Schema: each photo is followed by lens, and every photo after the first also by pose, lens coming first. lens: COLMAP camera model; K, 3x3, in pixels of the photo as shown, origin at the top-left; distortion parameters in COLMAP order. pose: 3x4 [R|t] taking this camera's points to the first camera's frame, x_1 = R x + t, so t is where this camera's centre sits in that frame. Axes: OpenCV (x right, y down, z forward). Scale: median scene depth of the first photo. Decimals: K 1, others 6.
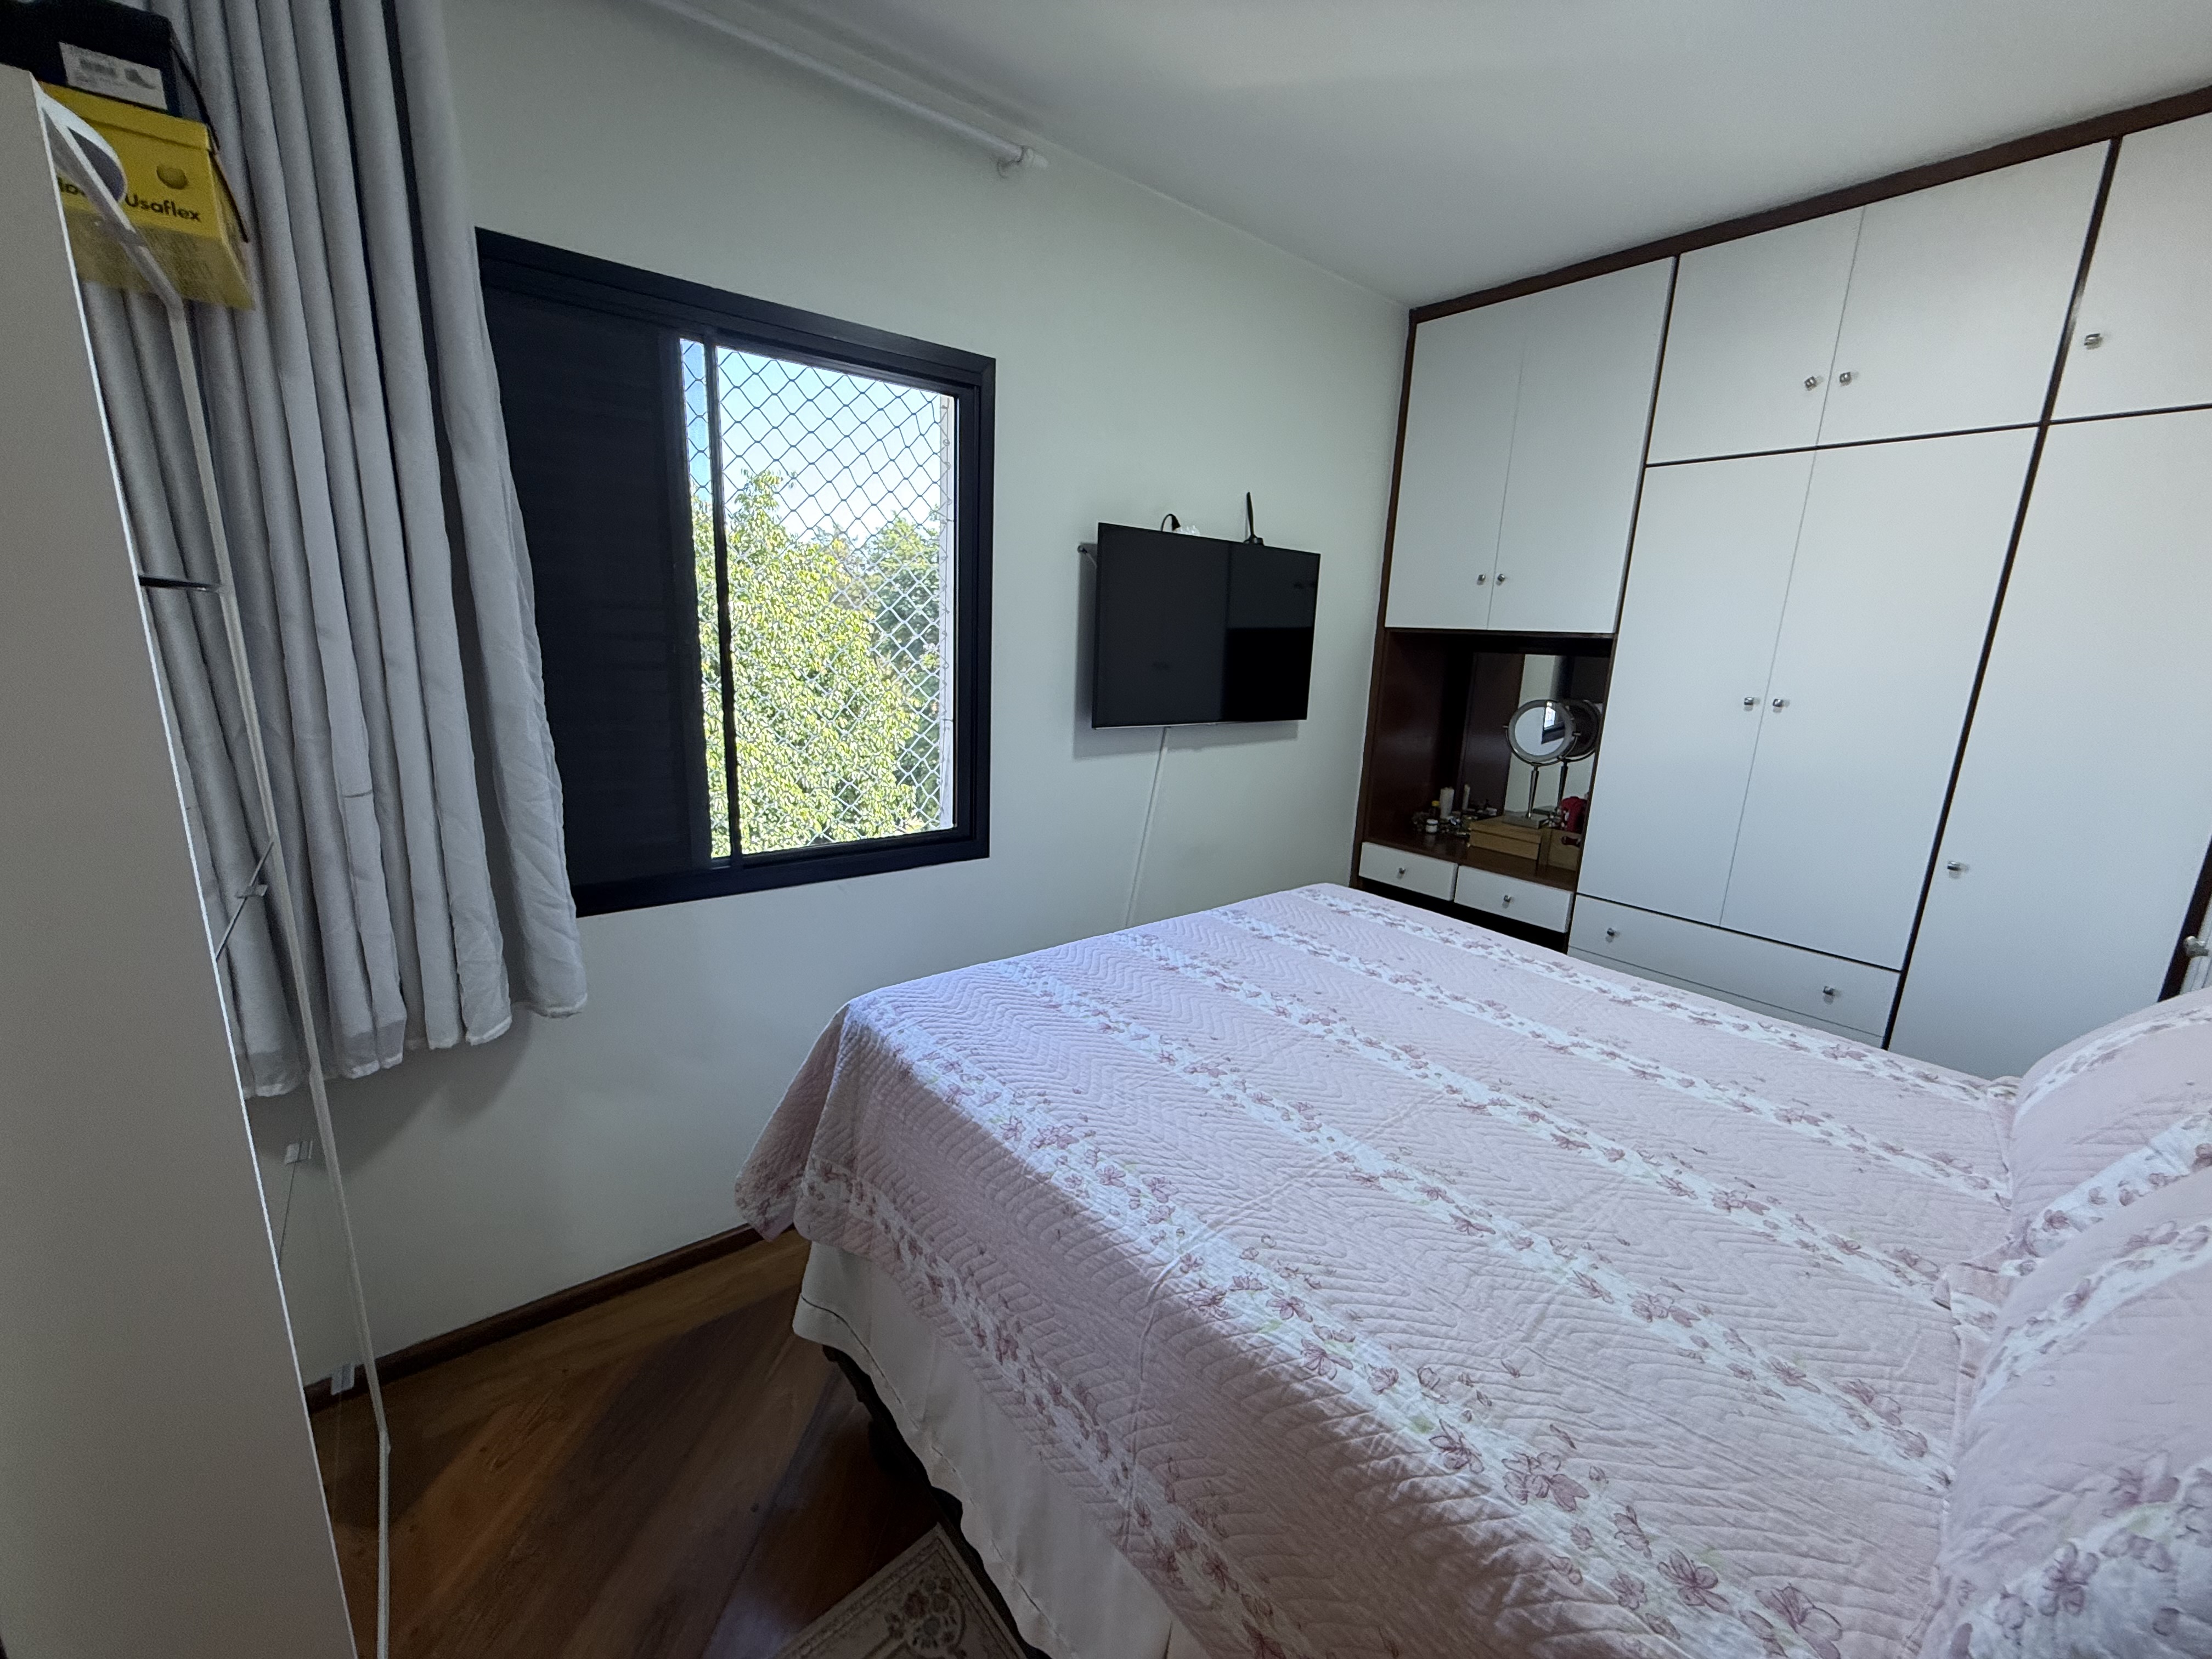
lens RADIAL K [[887.9, 0, 1101.8], [0, 887.9, 827.4], [0, 0, 1]] dist [-0.000927, 0.000224]
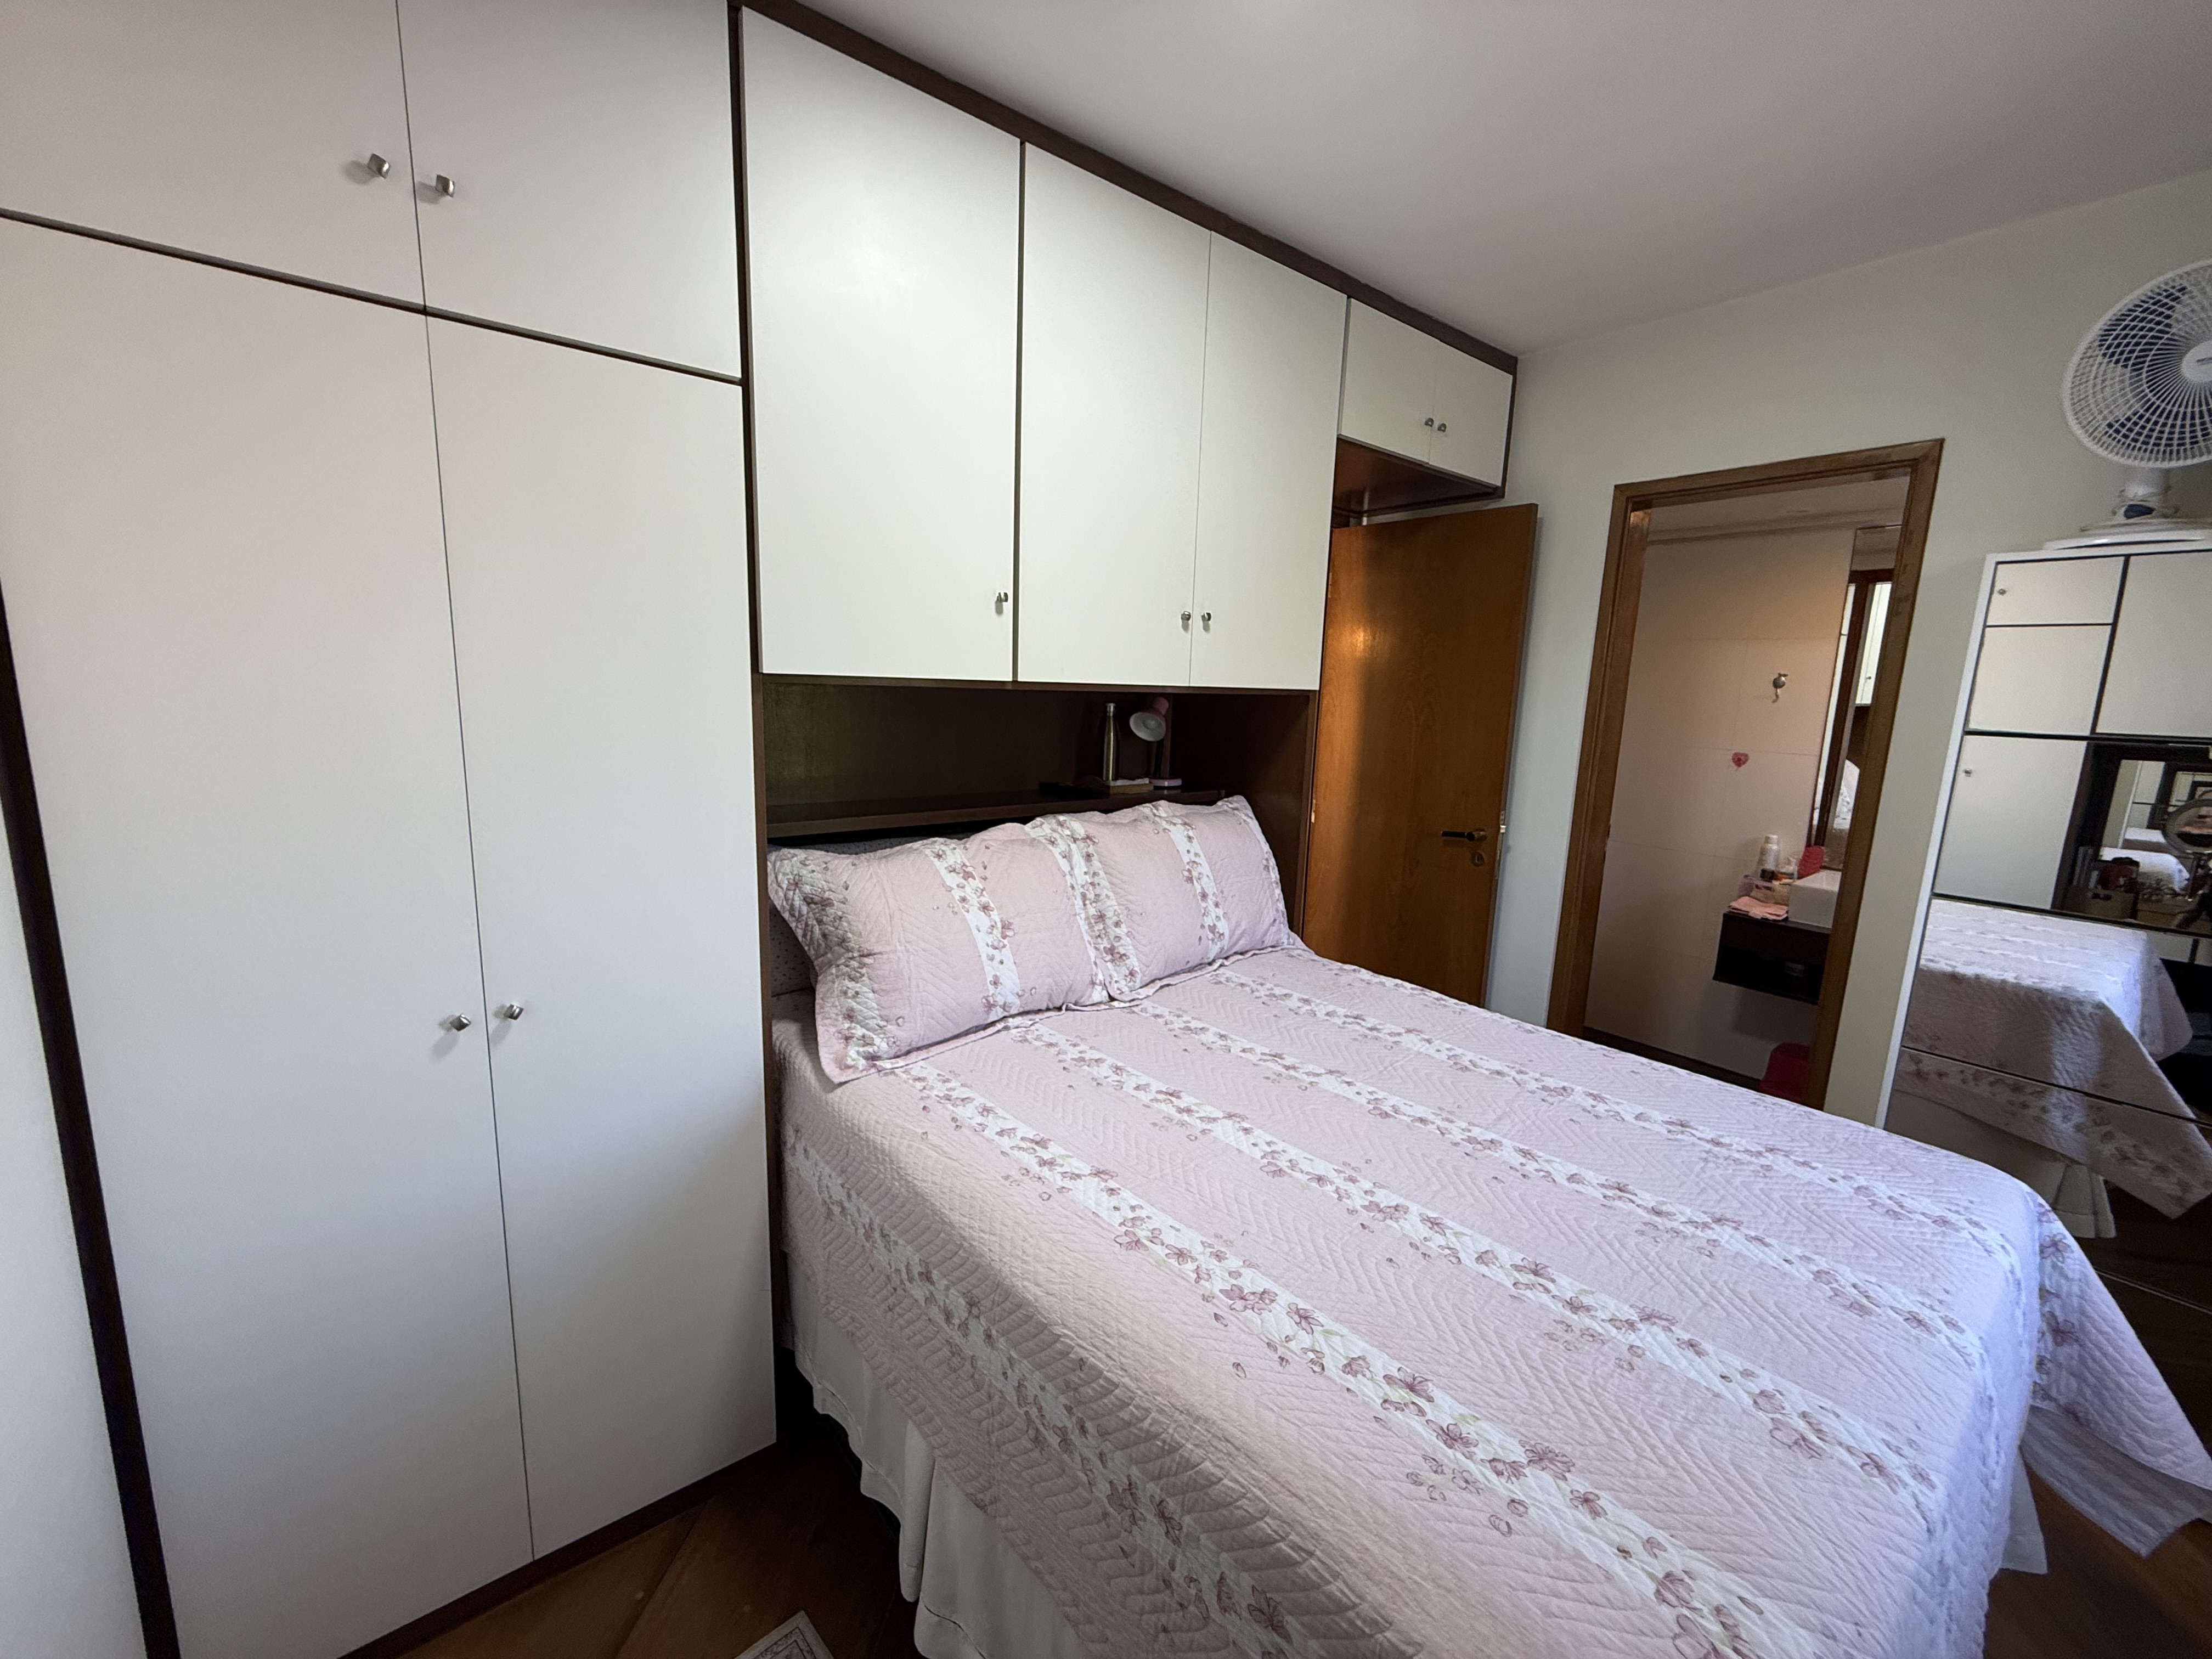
lens RADIAL K [[887.9, 0, 1101.8], [0, 887.9, 827.4], [0, 0, 1]] dist [-0.000927, 0.000224]
pose [[-0.998388, -0.055407, -0.012326, 0.684286], [-0.055996, 0.925857, 0.373702, -0.413420], [-0.009293, 0.373790, -0.927467, 1.783261]]
